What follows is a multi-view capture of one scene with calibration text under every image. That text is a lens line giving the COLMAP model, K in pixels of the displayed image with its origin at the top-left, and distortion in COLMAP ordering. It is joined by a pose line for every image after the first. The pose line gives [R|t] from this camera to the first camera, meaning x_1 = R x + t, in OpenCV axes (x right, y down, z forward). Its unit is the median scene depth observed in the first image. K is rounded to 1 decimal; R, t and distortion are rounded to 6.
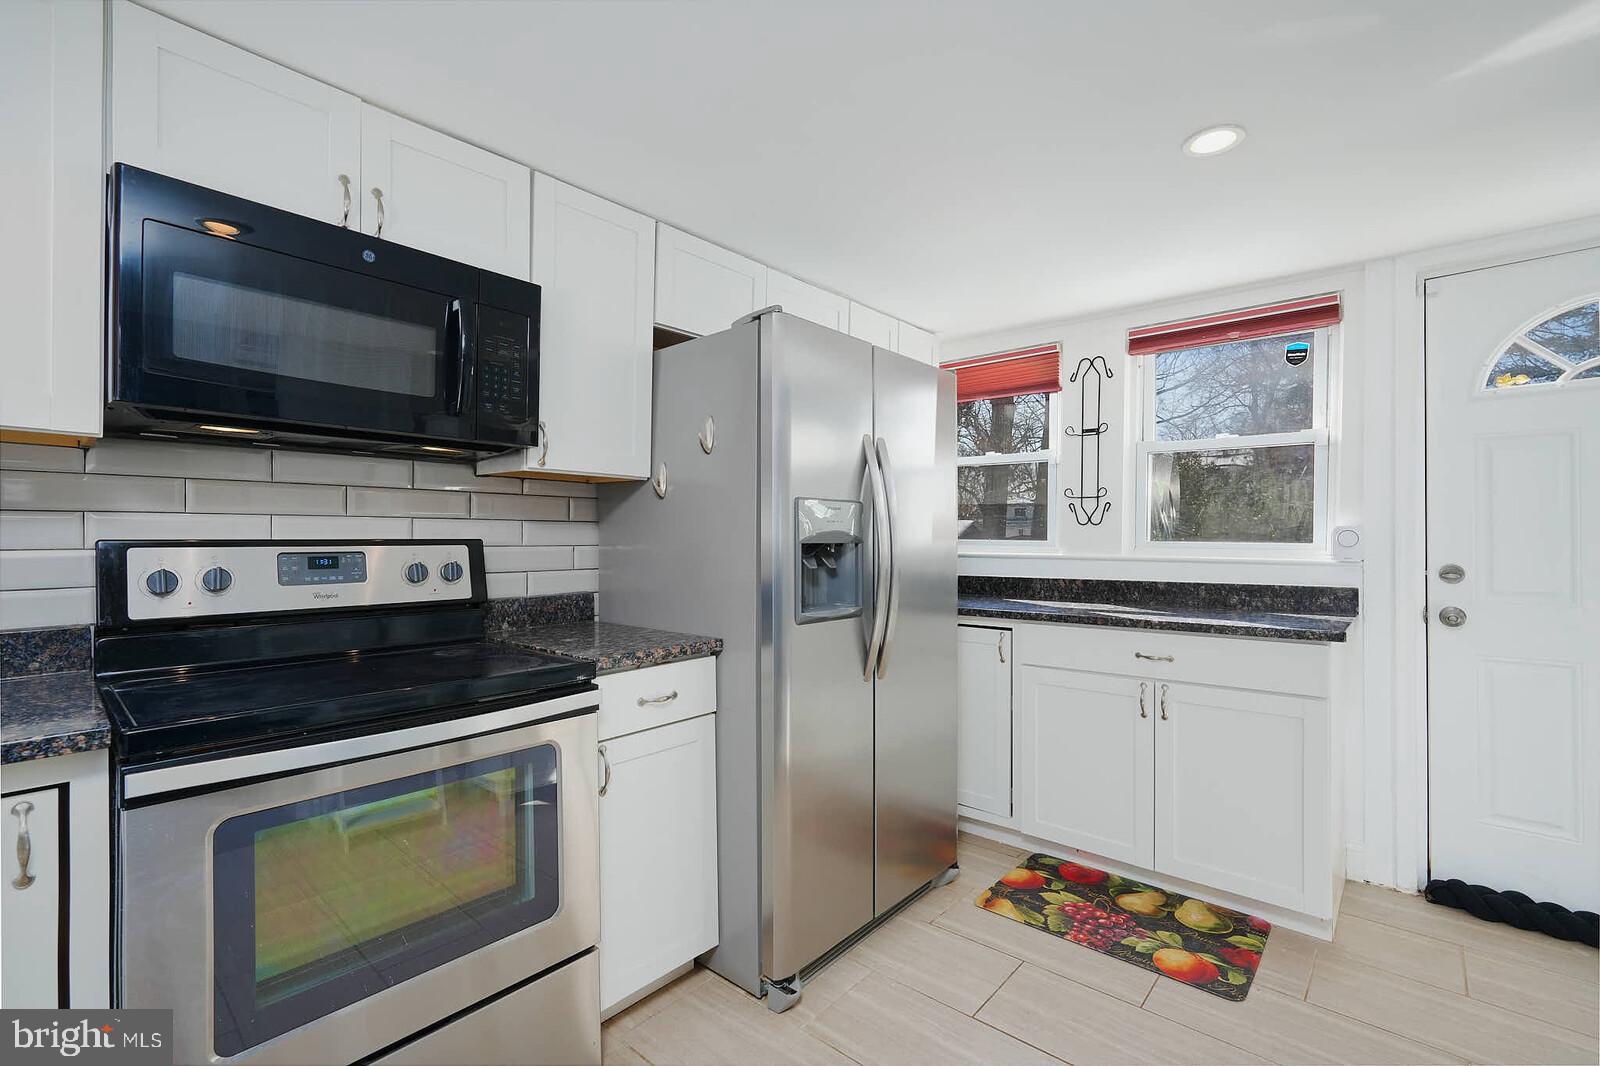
lens RADIAL K [[698.7, 0, 799.2], [0, 698.7, 538.7], [0, 0, 1]] dist [-0.016638, 0.006073]
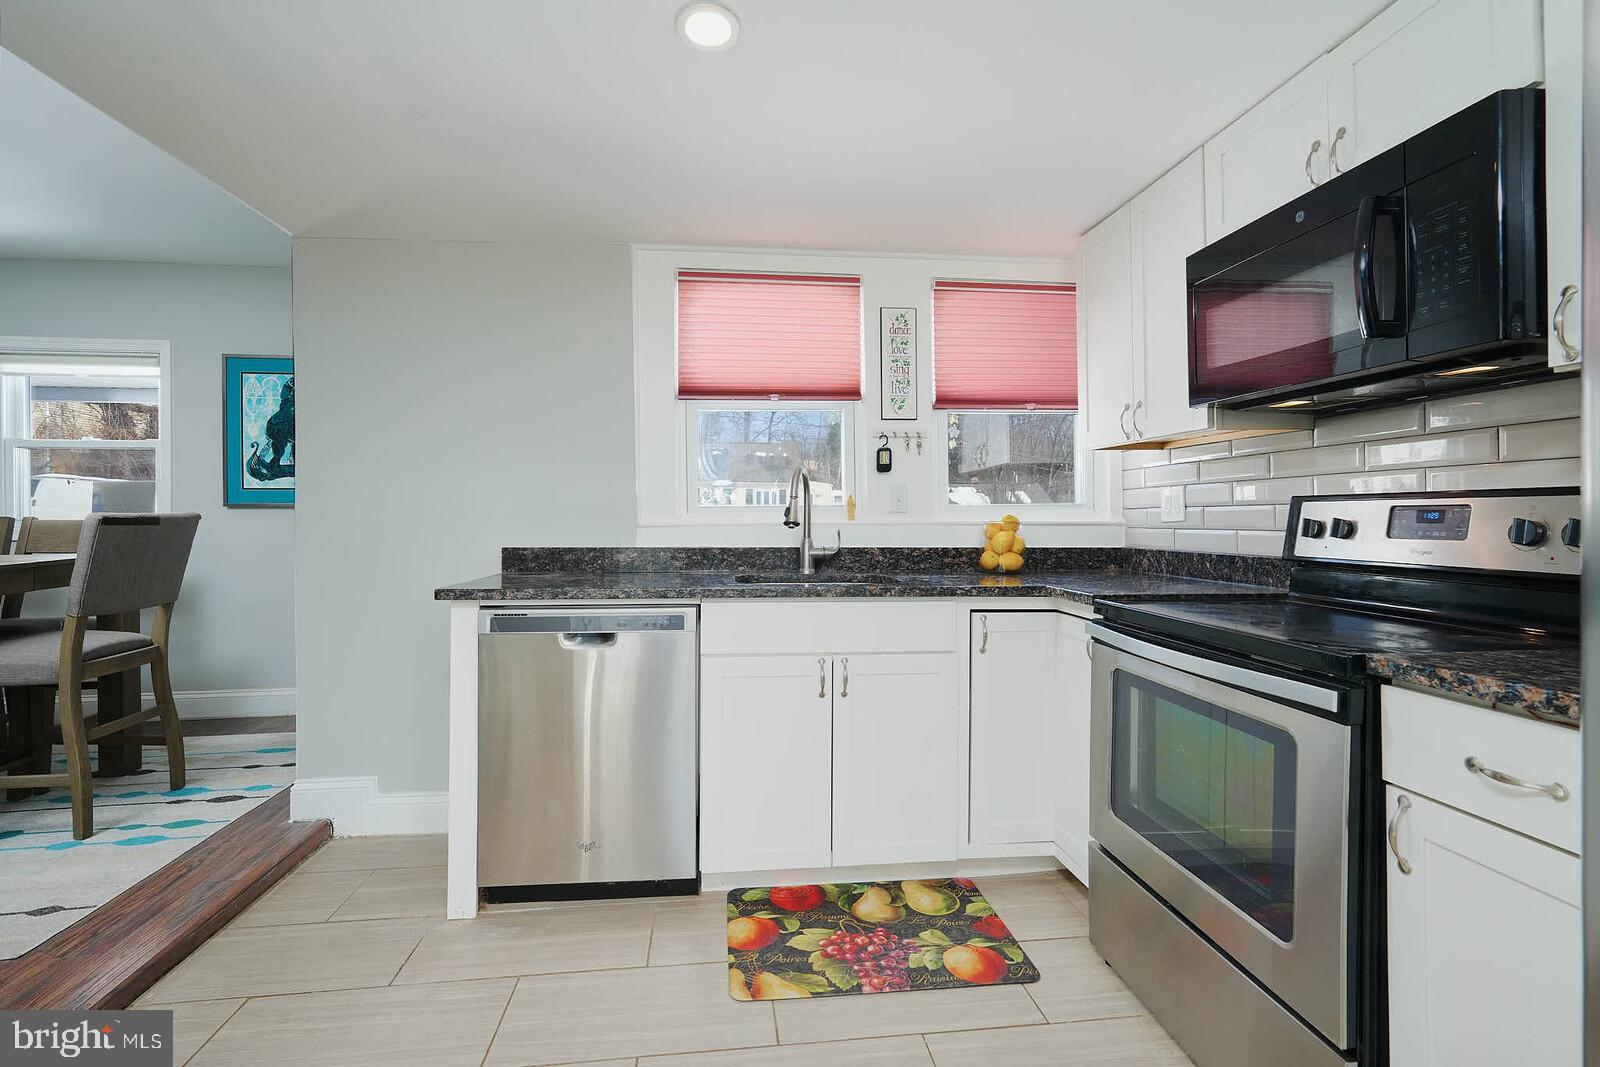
lens RADIAL K [[698.7, 0, 797.8], [0, 698.7, 516.9], [0, 0, 1]] dist [-0.016638, 0.006073]
pose [[-0.653715, 0.004859, -0.756725, 0.504728], [0.004155, 0.999987, 0.002831, 0.026040], [0.756729, -0.001293, -0.653727, 0.859758]]
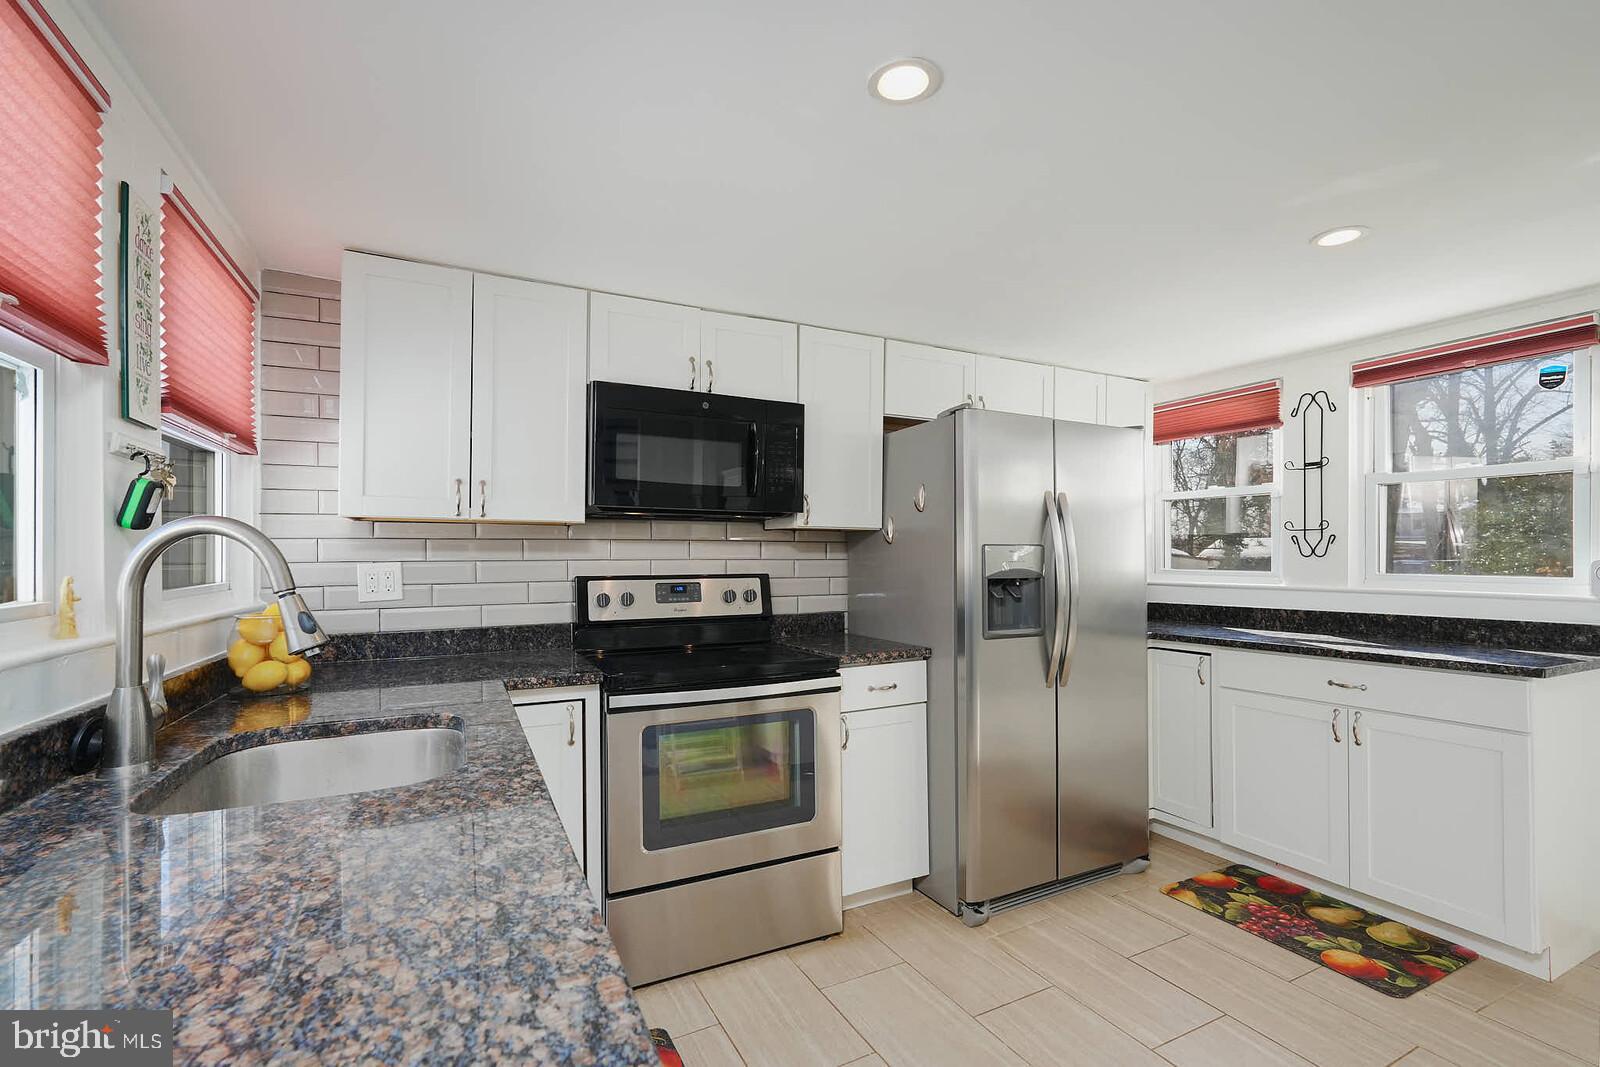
lens RADIAL K [[698.7, 0, 793.4], [0, 698.7, 555.1], [0, 0, 1]] dist [-0.016638, 0.006073]
pose [[0.926645, -0.006428, -0.375883, 0.153127], [0.003812, 0.999963, -0.007703, -0.028158], [0.375918, 0.005706, 0.926635, -0.359288]]
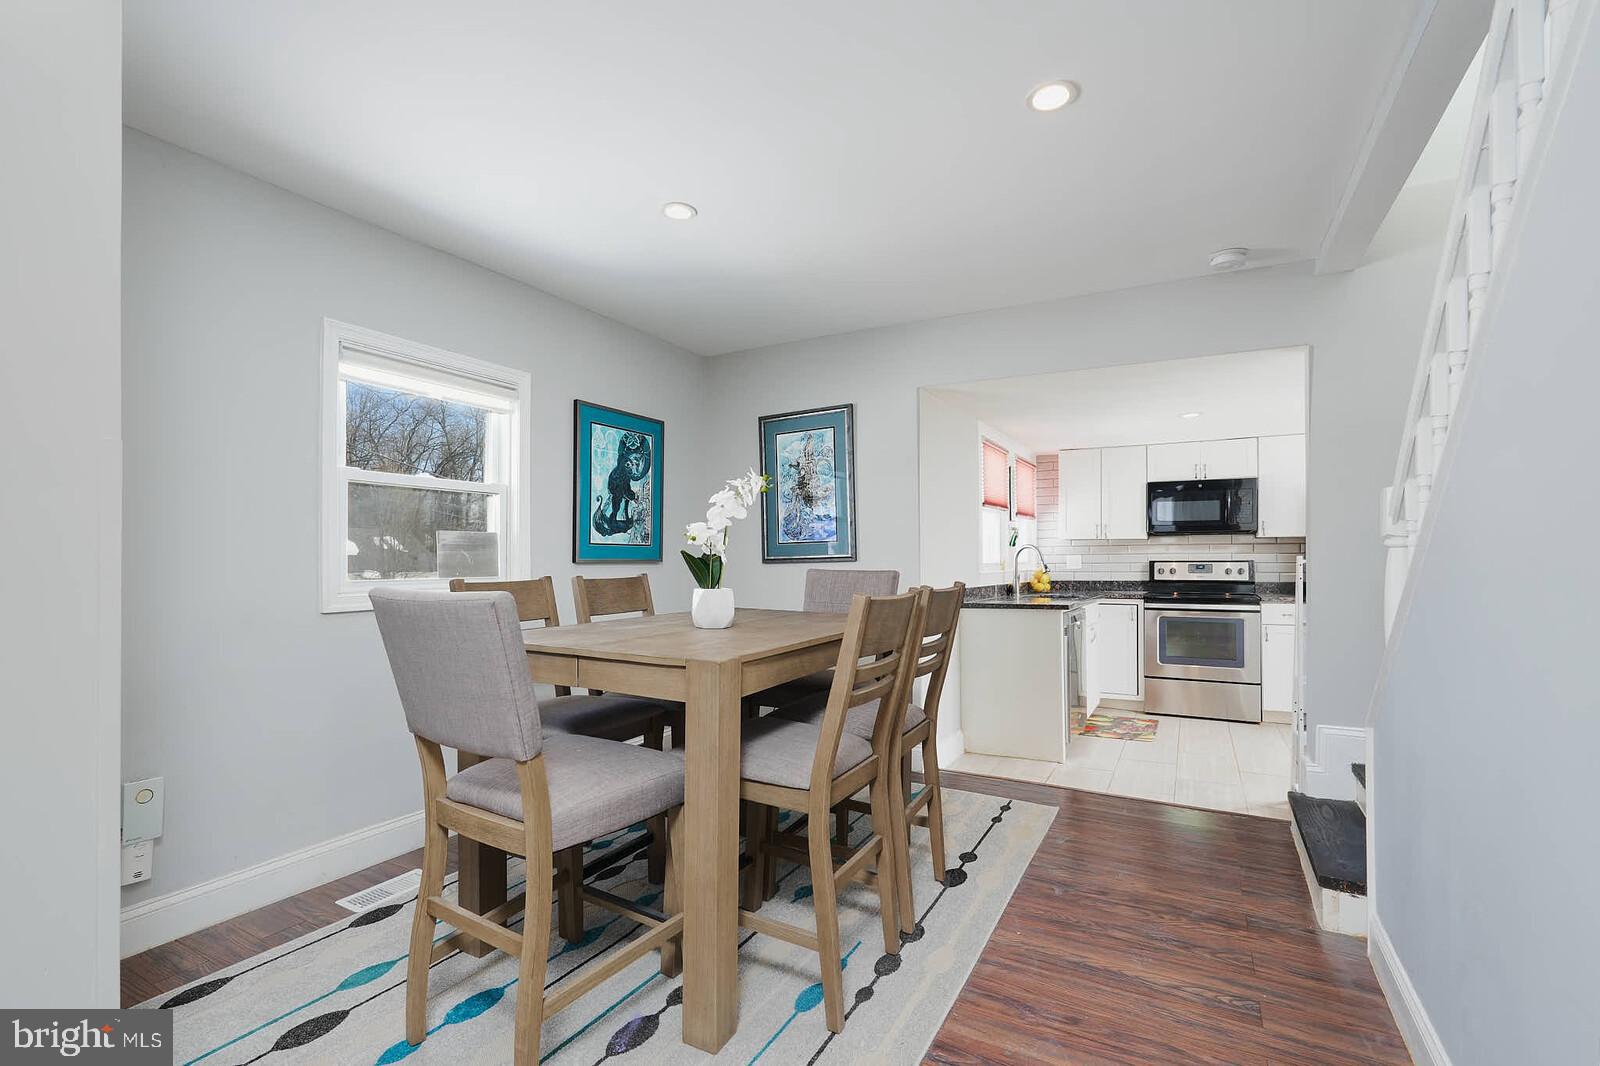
lens RADIAL K [[698.7, 0, 803.3], [0, 698.7, 544.2], [0, 0, 1]] dist [-0.016638, 0.006073]
pose [[0.220138, -0.018802, -0.975288, 2.034665], [0.002642, 0.999822, -0.018678, -0.018708], [0.975465, 0.001535, 0.220148, -1.524173]]
